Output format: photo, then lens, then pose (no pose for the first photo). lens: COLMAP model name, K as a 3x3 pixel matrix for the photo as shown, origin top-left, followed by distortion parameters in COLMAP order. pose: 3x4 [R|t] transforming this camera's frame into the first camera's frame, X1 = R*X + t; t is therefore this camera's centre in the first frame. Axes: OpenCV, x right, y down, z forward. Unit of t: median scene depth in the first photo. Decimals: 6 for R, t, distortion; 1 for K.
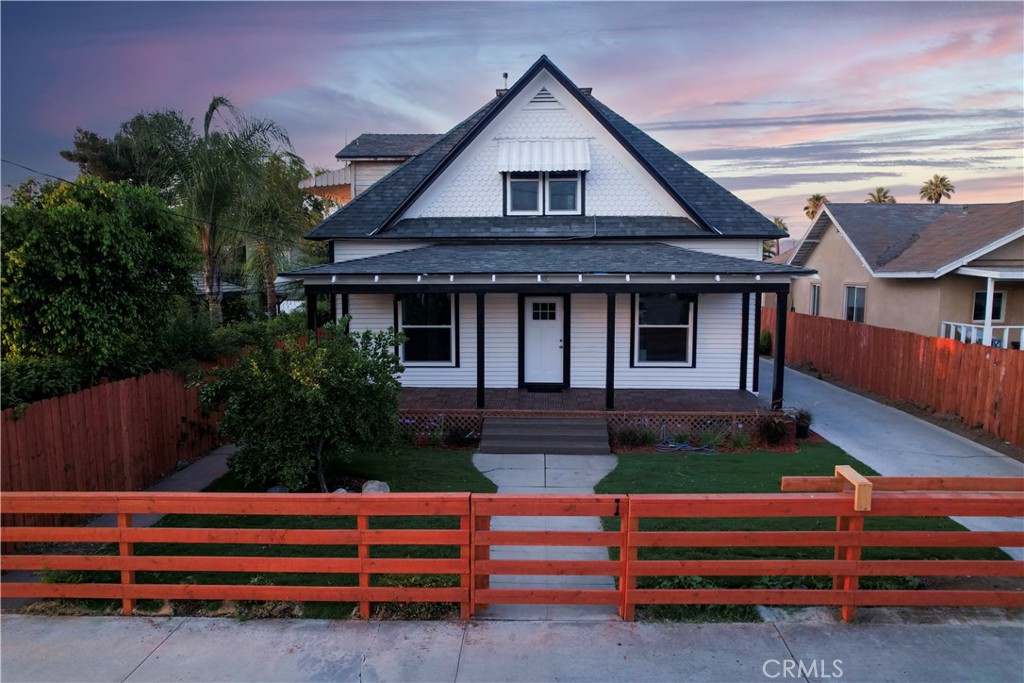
lens RADIAL K [[656.7, 0, 511.9], [0, 656.7, 346.8], [0, 0, 1]] dist [-0.048952, 0.032840]
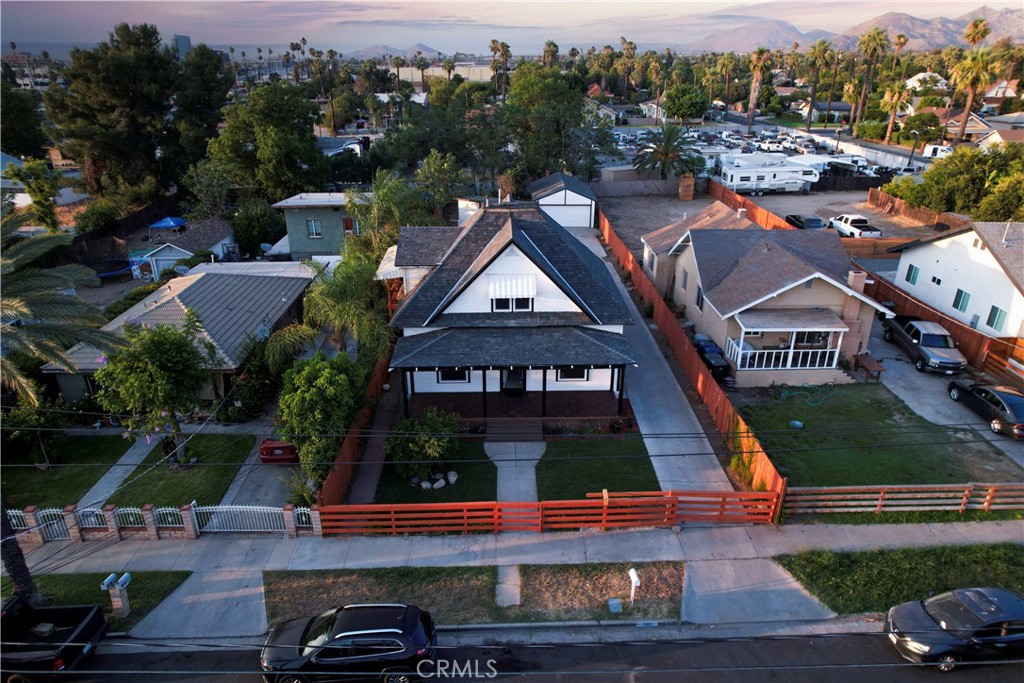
lens RADIAL K [[656.7, 0, 514.9], [0, 656.7, 343.2], [0, 0, 1]] dist [-0.048952, 0.032840]
pose [[0.997632, -0.027306, 0.063129, -0.069273], [0.007613, 0.956017, 0.293212, -0.683978], [-0.068359, -0.292037, 0.953961, -0.886717]]
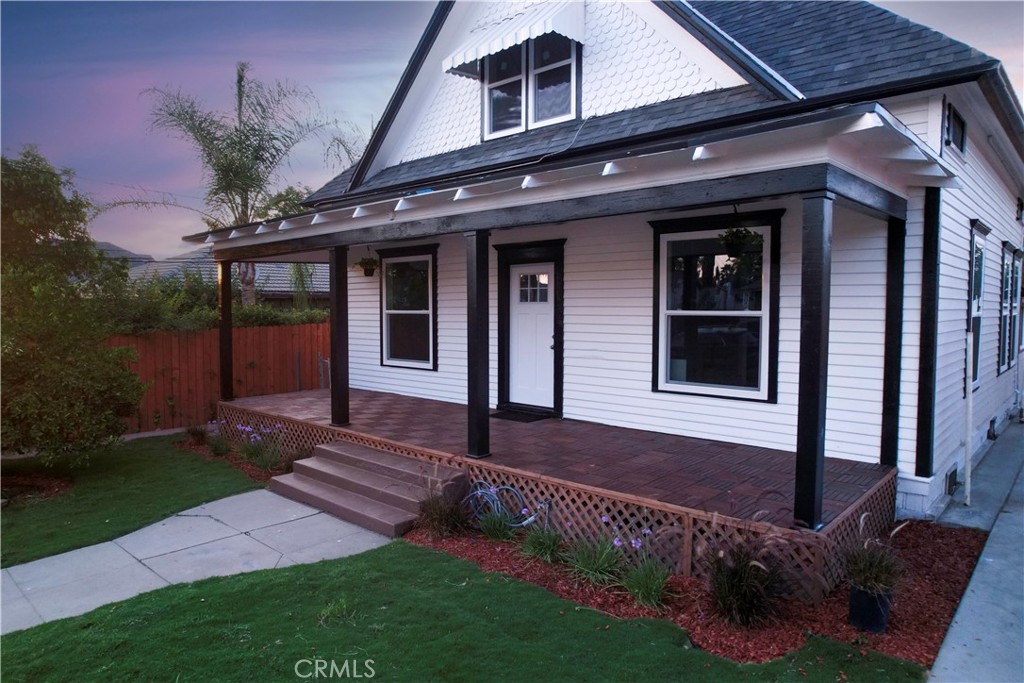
lens RADIAL K [[656.7, 0, 514.1], [0, 656.7, 345.8], [0, 0, 1]] dist [-0.048952, 0.032840]
pose [[0.770996, 0.039289, -0.635626, 0.439188], [-0.071845, 0.997089, -0.025514, 0.016908], [0.632774, 0.065337, 0.771575, 0.534131]]
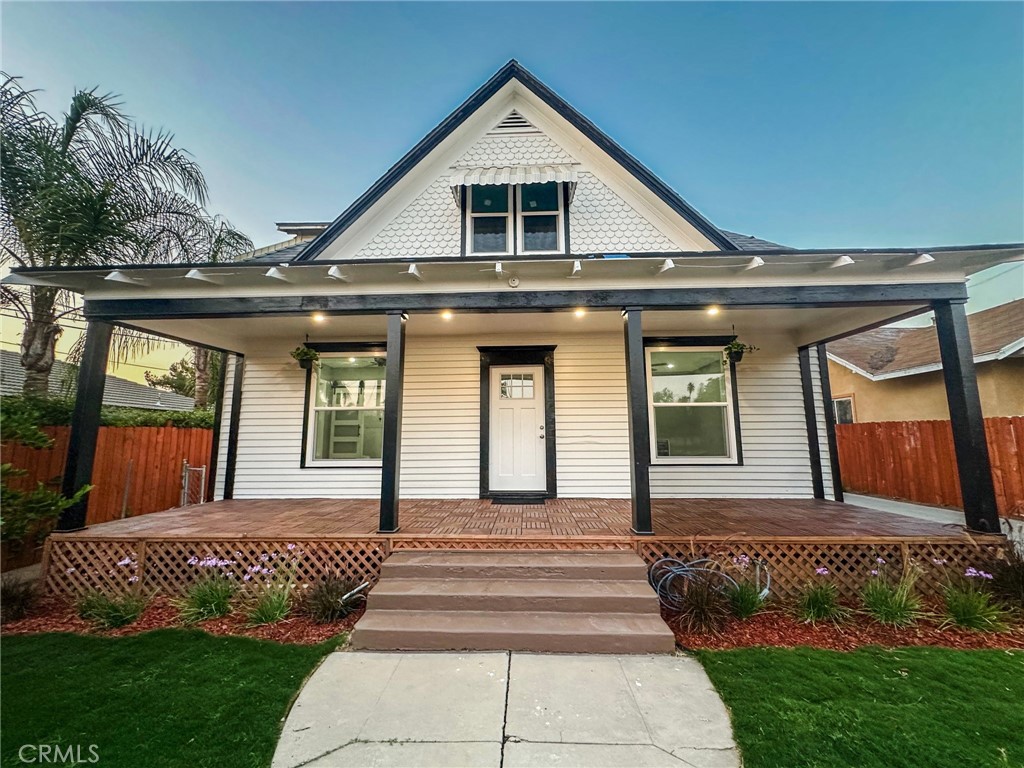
lens RADIAL K [[409.2, 0, 513.2], [0, 409.2, 383.6], [0, 0, 1]] dist [-0.001665, -0.000909]
pose [[0.999916, -0.002023, 0.012795, 0.040408], [0.005145, 0.968499, -0.248964, 0.054970], [-0.011888, 0.249009, 0.968428, 0.587557]]
